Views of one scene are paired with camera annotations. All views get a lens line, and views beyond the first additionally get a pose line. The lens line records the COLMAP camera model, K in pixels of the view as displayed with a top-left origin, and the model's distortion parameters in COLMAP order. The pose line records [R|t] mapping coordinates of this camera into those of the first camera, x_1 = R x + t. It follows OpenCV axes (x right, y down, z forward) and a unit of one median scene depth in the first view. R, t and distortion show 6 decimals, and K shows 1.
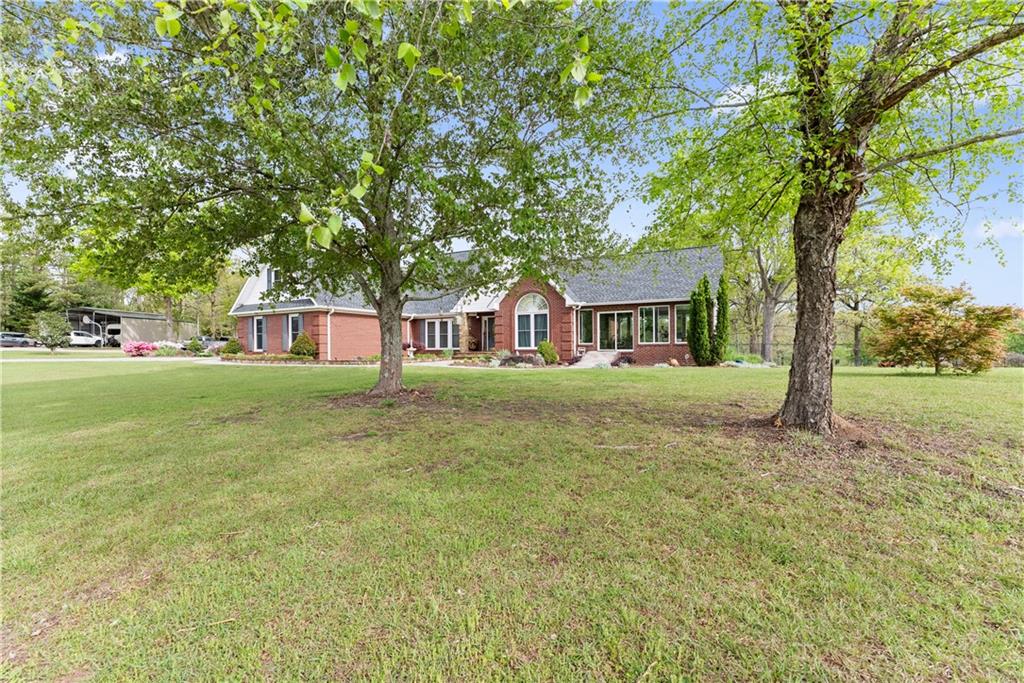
lens RADIAL K [[413.6, 0, 512.0], [0, 413.6, 341.5], [0, 0, 1]] dist [0.000269, -0.000028]
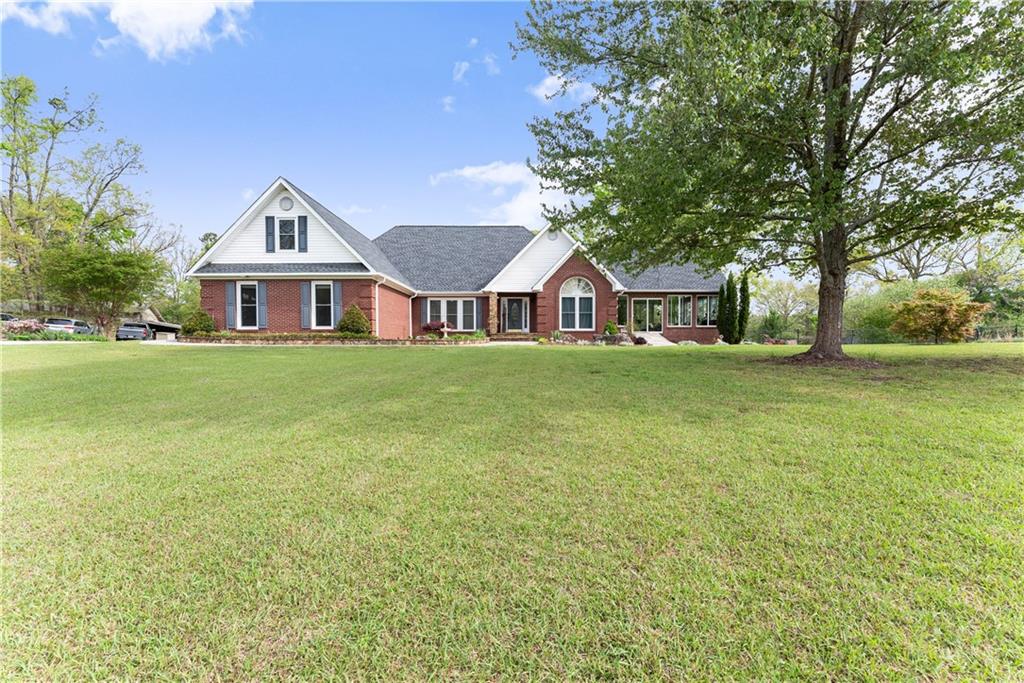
lens RADIAL K [[413.6, 0, 512.0], [0, 413.6, 341.5], [0, 0, 1]] dist [0.000269, -0.000028]
pose [[0.886501, 0.002510, 0.462720, -0.586111], [-0.011977, 0.999775, 0.017523, 0.029958], [-0.462572, -0.021077, 0.886331, 0.153855]]
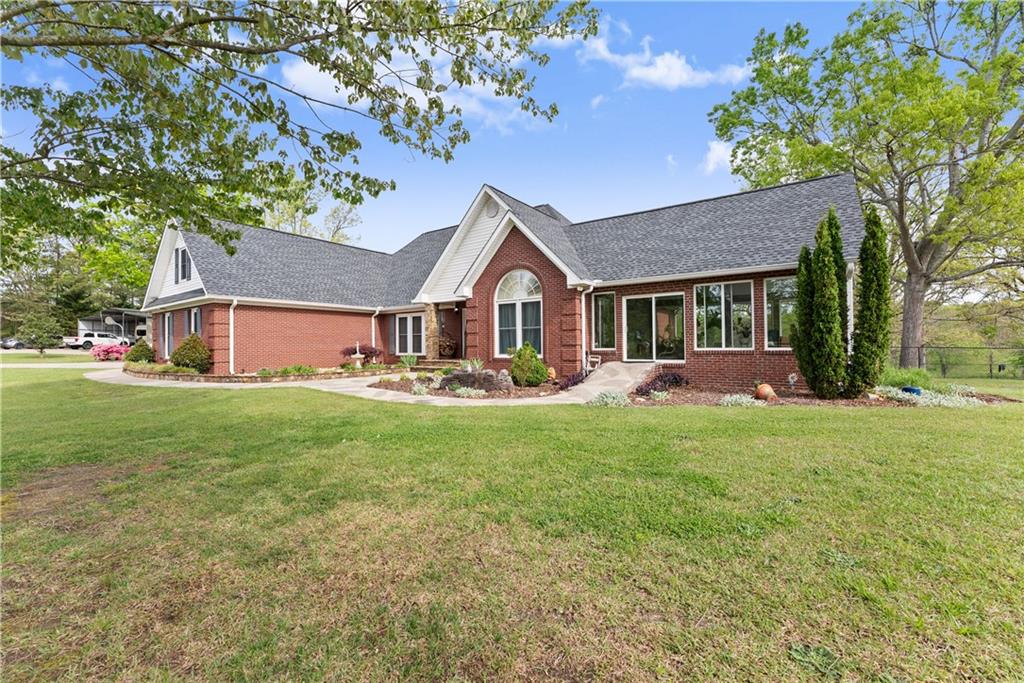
lens RADIAL K [[413.6, 0, 512.0], [0, 413.6, 341.5], [0, 0, 1]] dist [0.000269, -0.000028]
pose [[0.988873, -0.003143, -0.148731, 0.134677], [0.003989, 0.999978, 0.005391, -0.009837], [0.148711, -0.005925, 0.988863, 0.377807]]
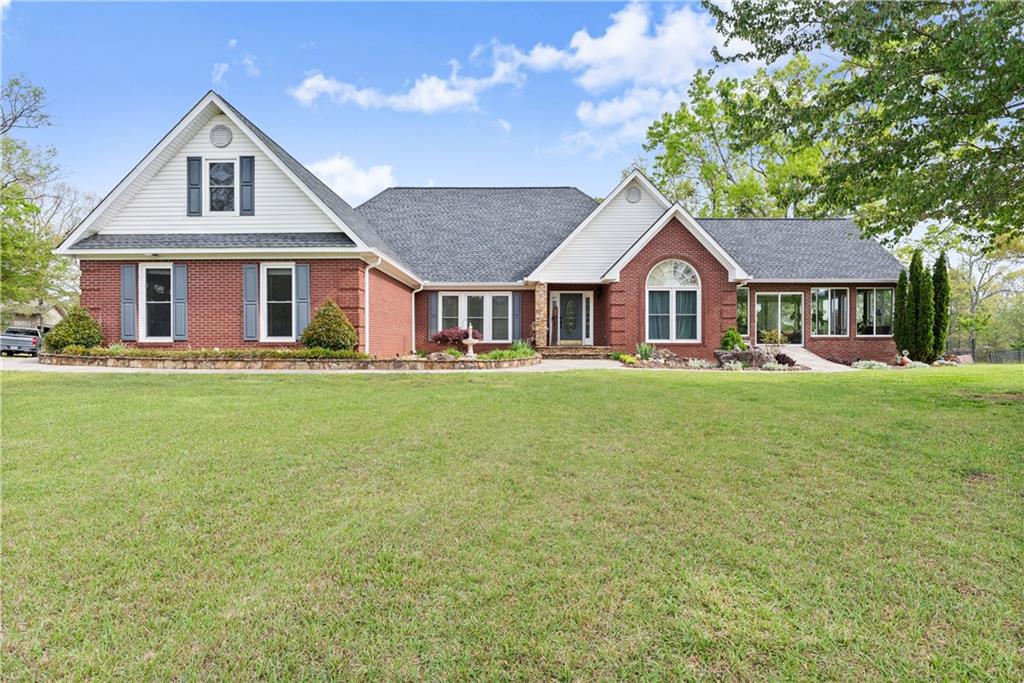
lens RADIAL K [[525.0, 0, 512.0], [0, 525.0, 341.5], [0, 0, 1]] dist [0.000576, 0.000033]
pose [[0.896461, 0.012296, 0.442952, -0.567480], [-0.013797, 0.999905, 0.000166, 0.020187], [-0.442908, -0.006260, 0.896545, 0.358854]]
